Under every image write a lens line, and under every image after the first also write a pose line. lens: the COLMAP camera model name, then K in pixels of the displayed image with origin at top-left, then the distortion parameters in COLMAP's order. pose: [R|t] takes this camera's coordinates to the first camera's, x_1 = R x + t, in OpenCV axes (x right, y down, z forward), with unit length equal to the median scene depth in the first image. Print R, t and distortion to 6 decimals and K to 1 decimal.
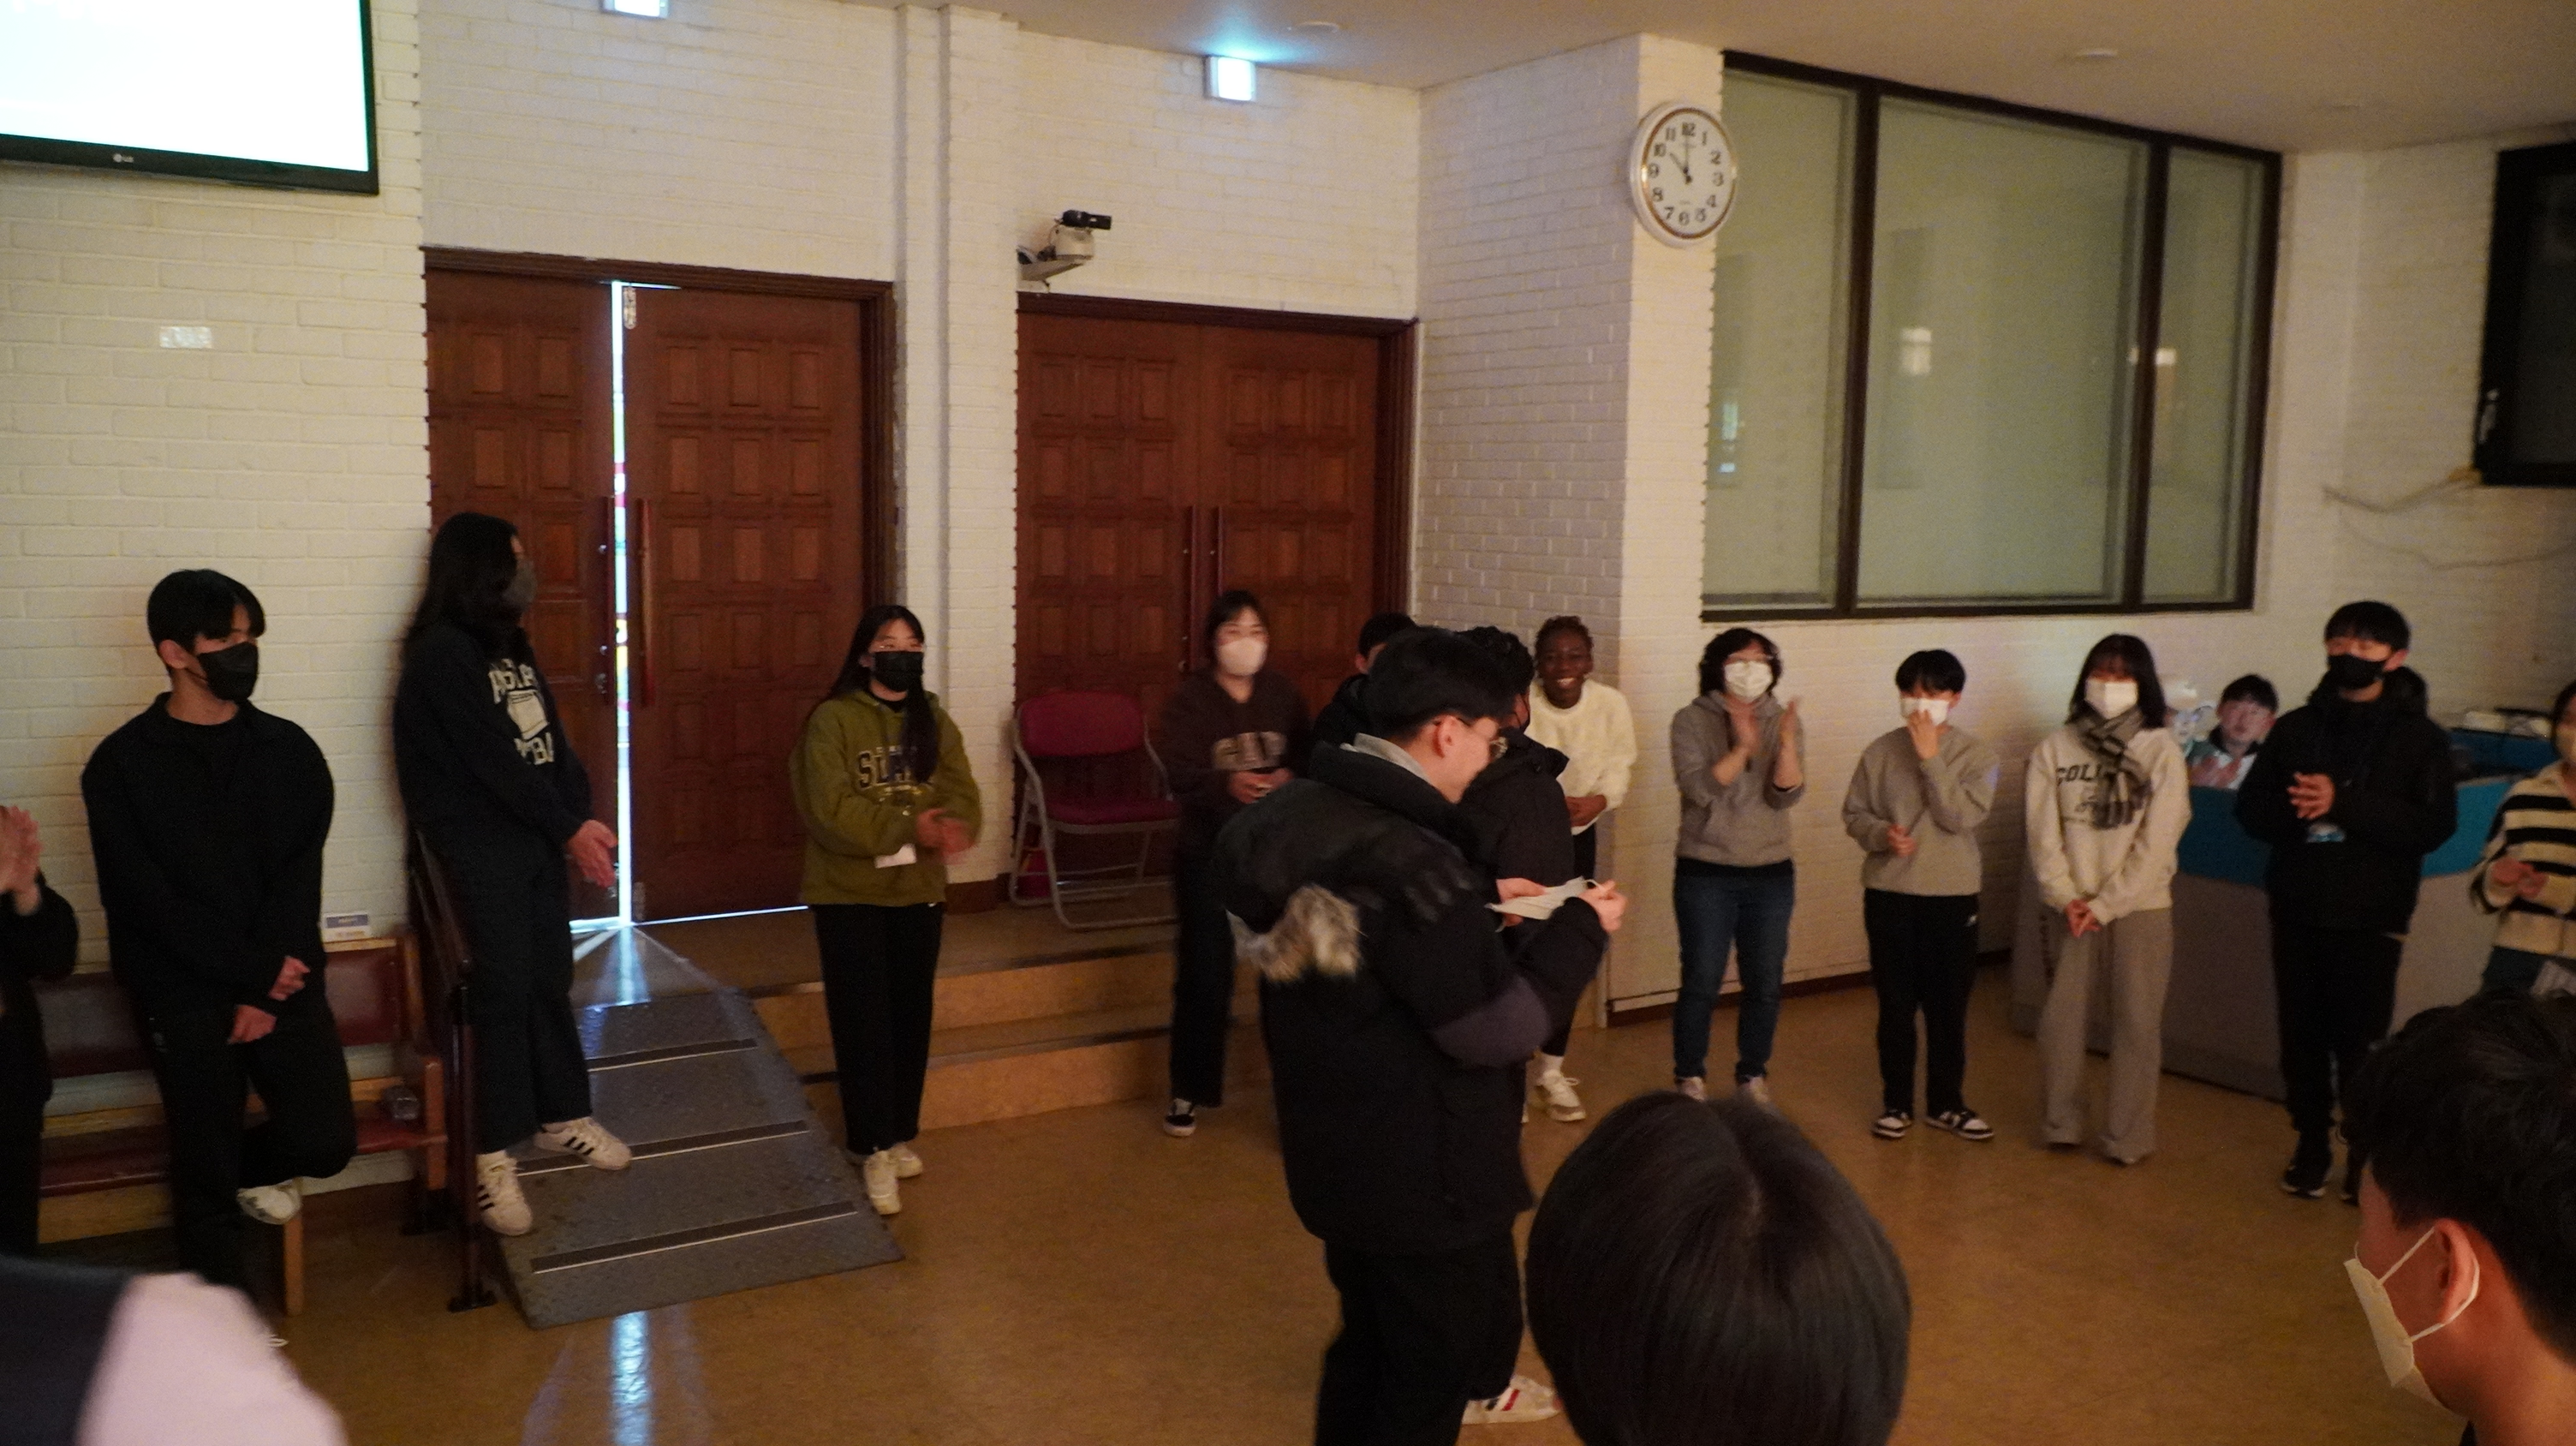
lens RADIAL K [[2091.0, 0, 1284.5], [0, 2091.0, 726.7], [0, 0, 1]] dist [0.000565, -0.005915]
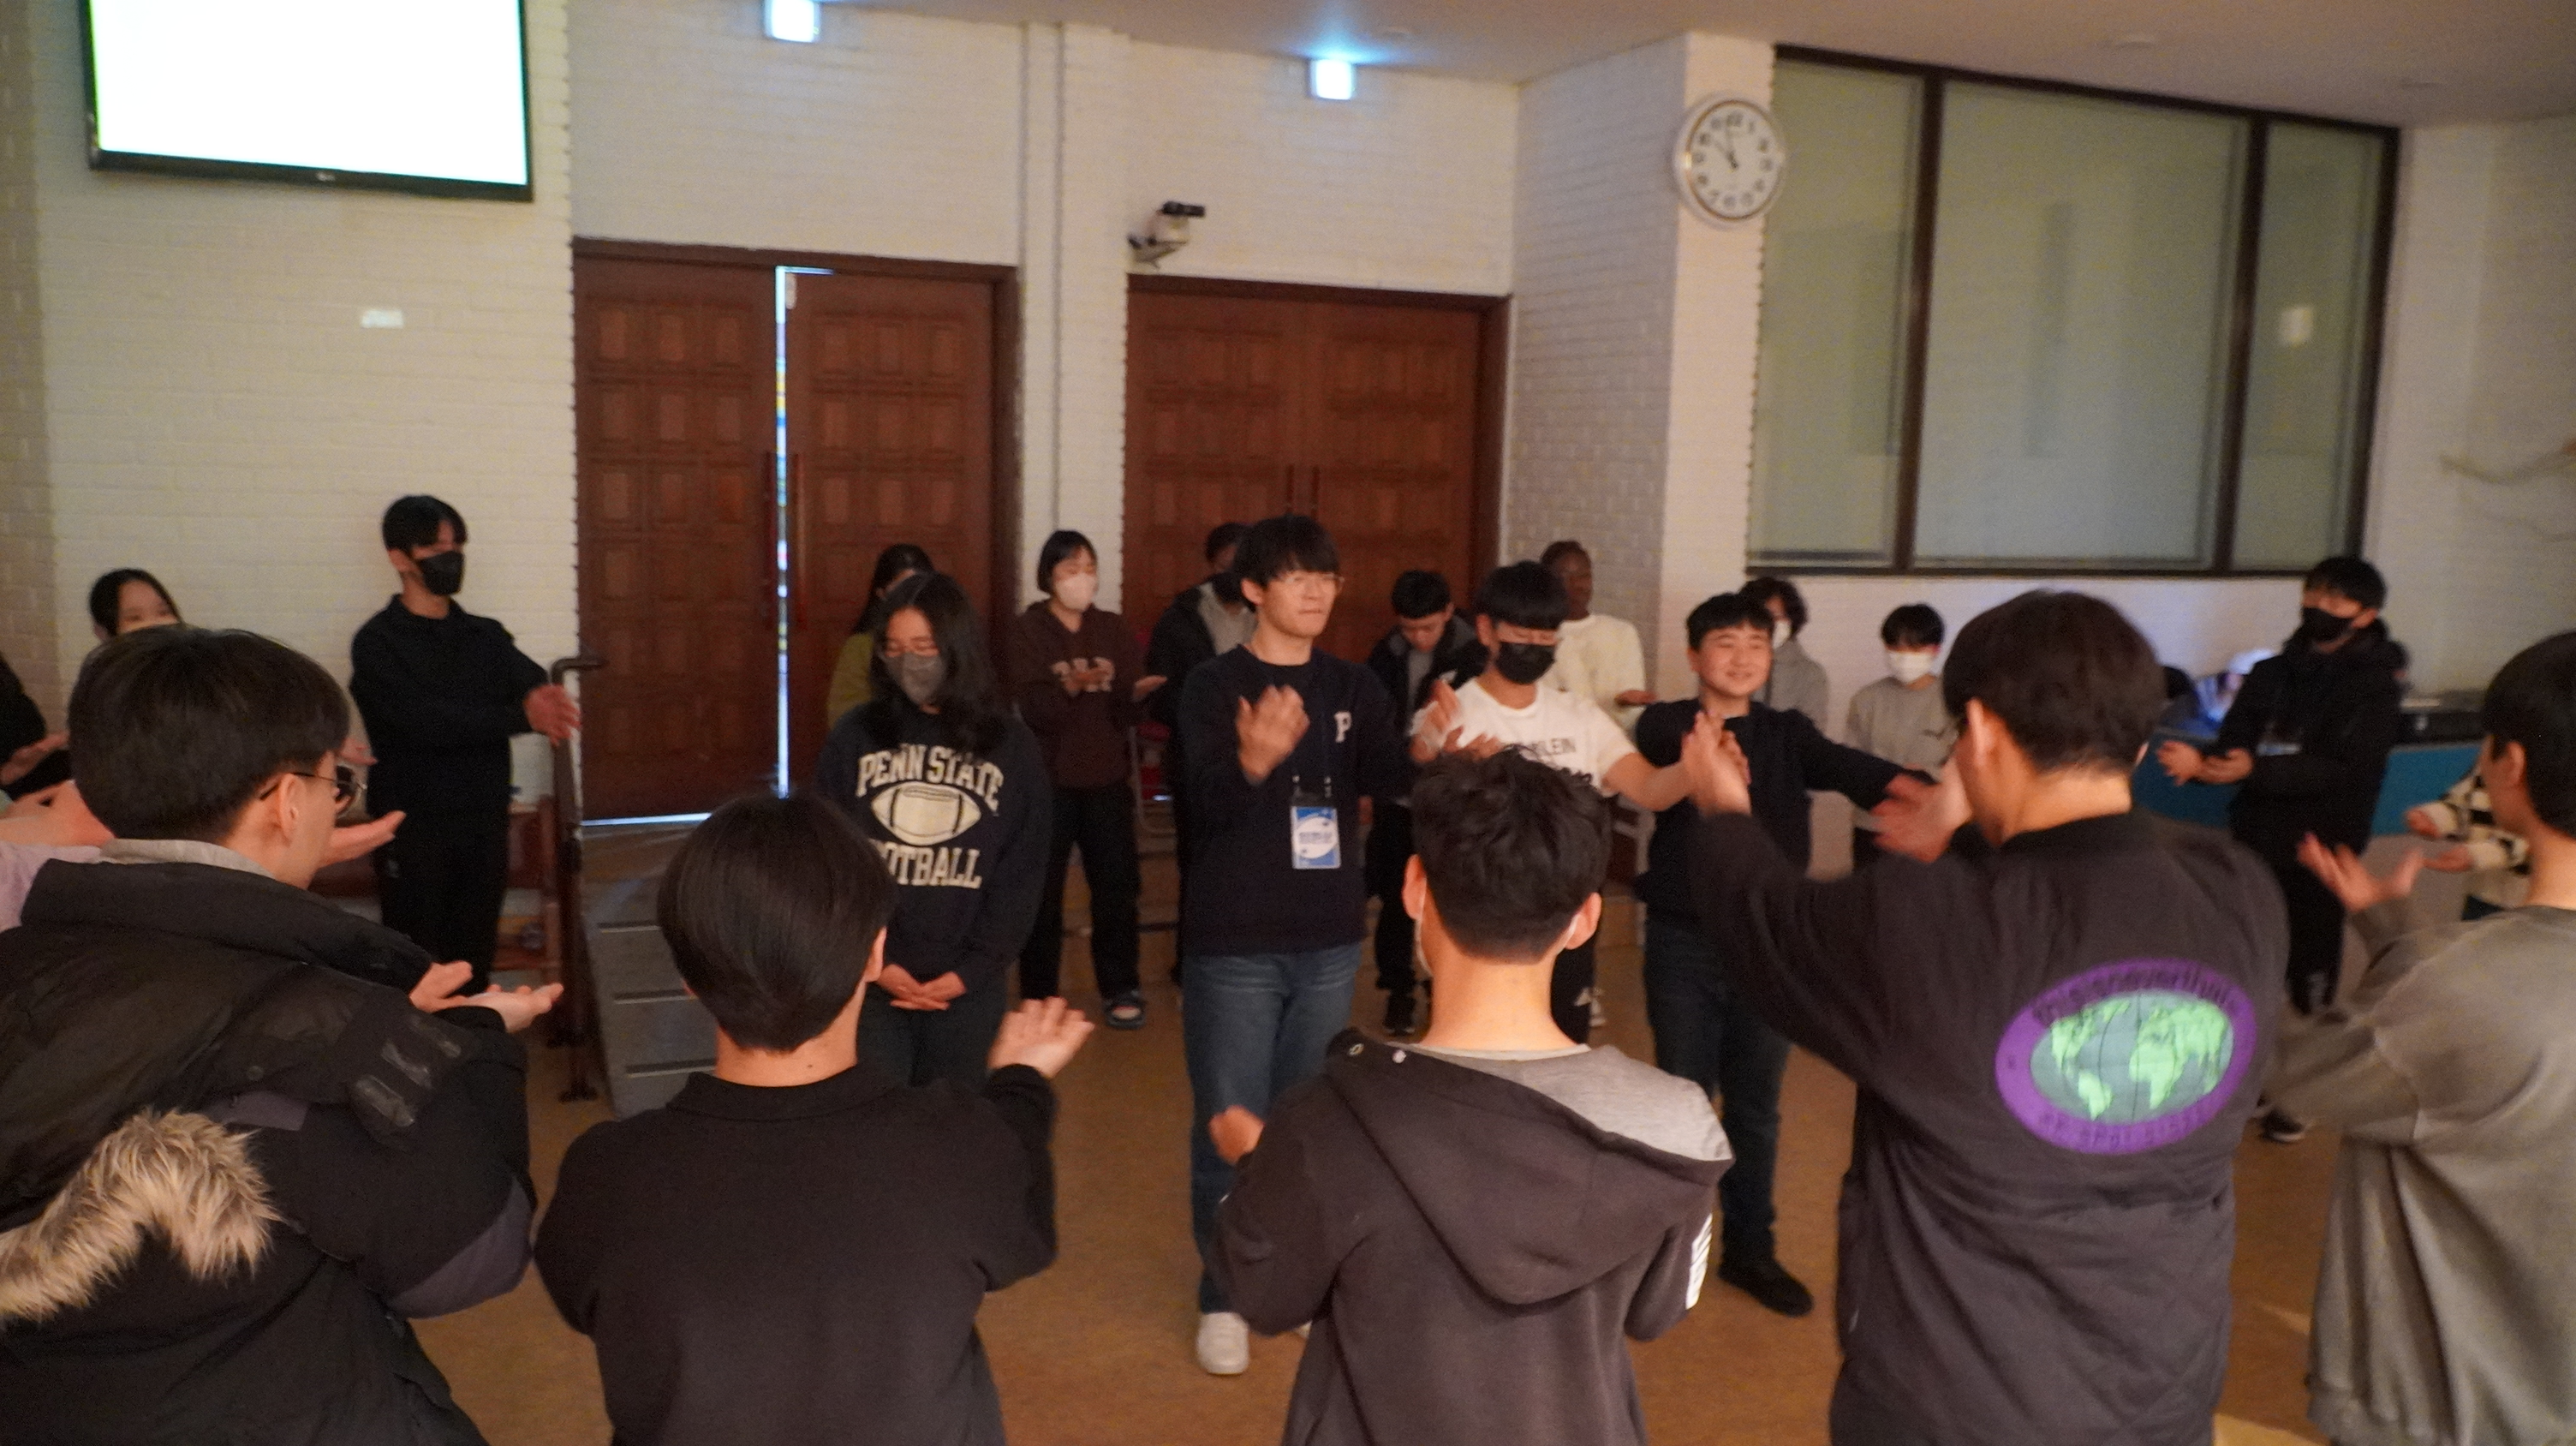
lens RADIAL K [[2053.9, 0, 1296.1], [0, 2053.9, 730.8], [0, 0, 1]] dist [-0.008588, -0.000810]
pose [[0.986626, 0.029961, -0.160225, 0.149524], [-0.026864, 0.999409, 0.021465, 0.013891], [0.160773, -0.016874, 0.986847, -0.089406]]
